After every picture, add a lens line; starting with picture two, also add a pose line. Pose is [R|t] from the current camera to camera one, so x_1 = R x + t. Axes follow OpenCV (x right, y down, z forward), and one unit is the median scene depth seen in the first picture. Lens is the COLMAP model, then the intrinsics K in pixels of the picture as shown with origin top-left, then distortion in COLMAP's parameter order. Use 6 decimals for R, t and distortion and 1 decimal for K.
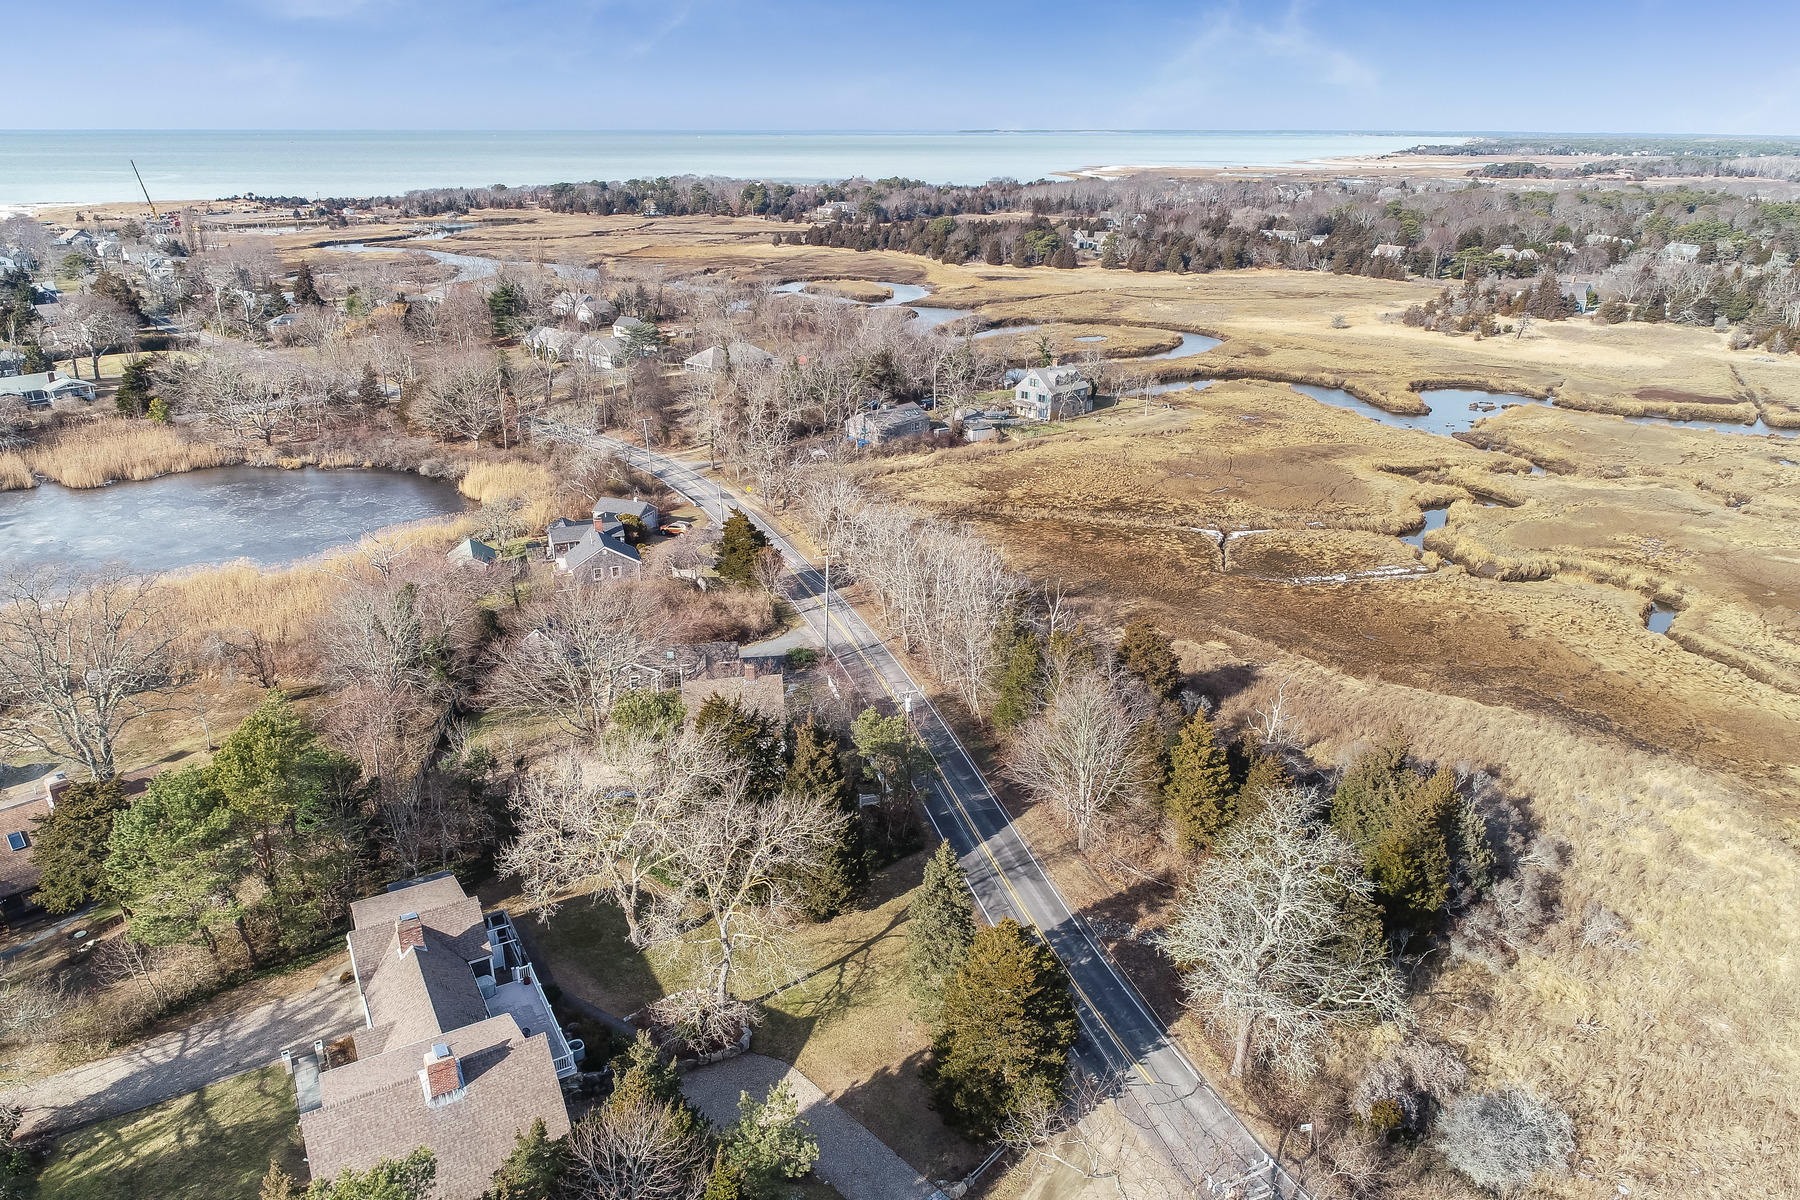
lens RADIAL K [[1231.1, 0, 895.2], [0, 1231.1, 605.9], [0, 0, 1]] dist [-0.000611, -0.005799]
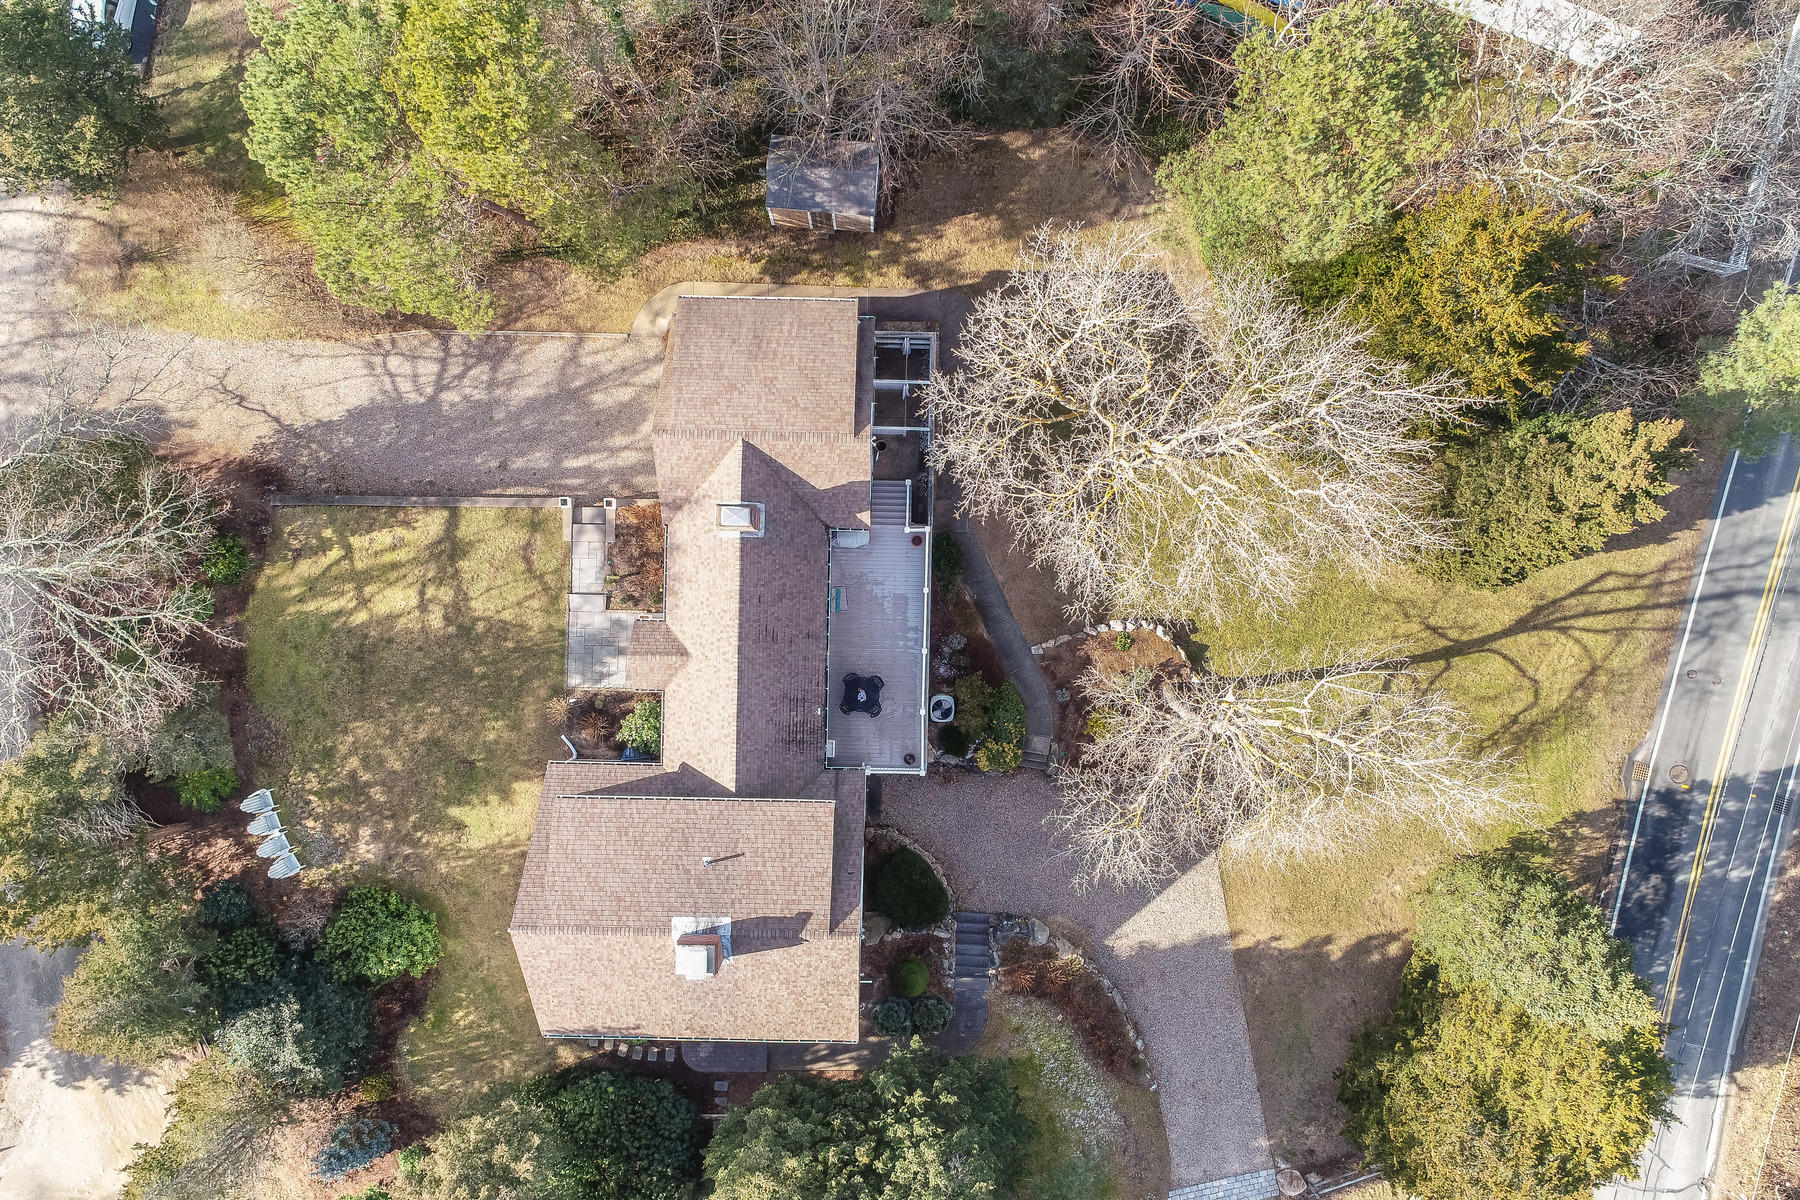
lens RADIAL K [[1231.1, 0, 895.2], [0, 1231.1, 605.9], [0, 0, 1]] dist [-0.000611, -0.005799]
pose [[0.858372, 0.513028, 0.000320, -0.308947], [-0.186951, 0.312216, 0.931435, -0.272258], [0.477752, -0.799577, 0.363909, 0.787177]]
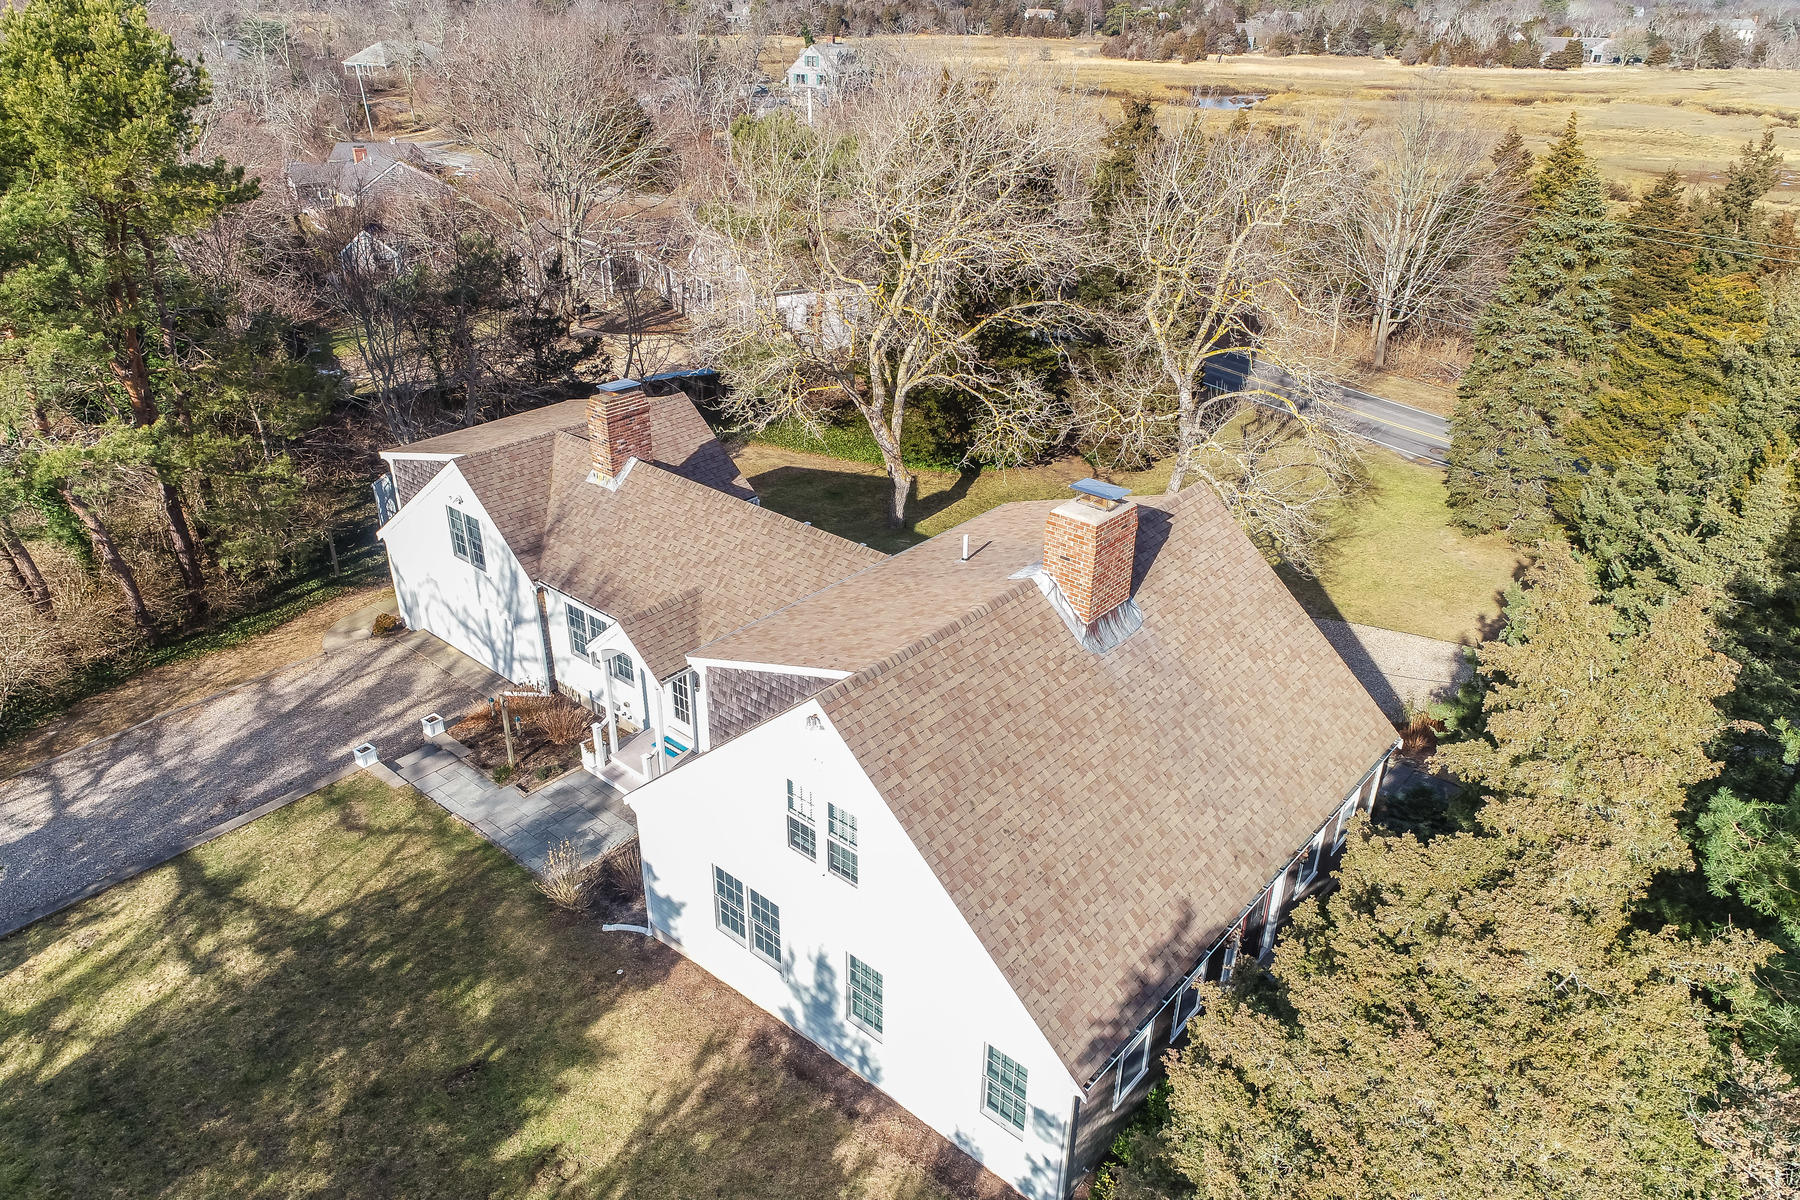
lens RADIAL K [[1205.3, 0, 900.0], [0, 1205.3, 600.0], [0, 0, 1]] dist [0.003382, 0.000745]
pose [[0.942737, -0.143582, 0.301051, -0.437061], [0.109758, 0.985876, 0.126494, 0.279592], [-0.314961, -0.086208, 0.945181, 0.561634]]
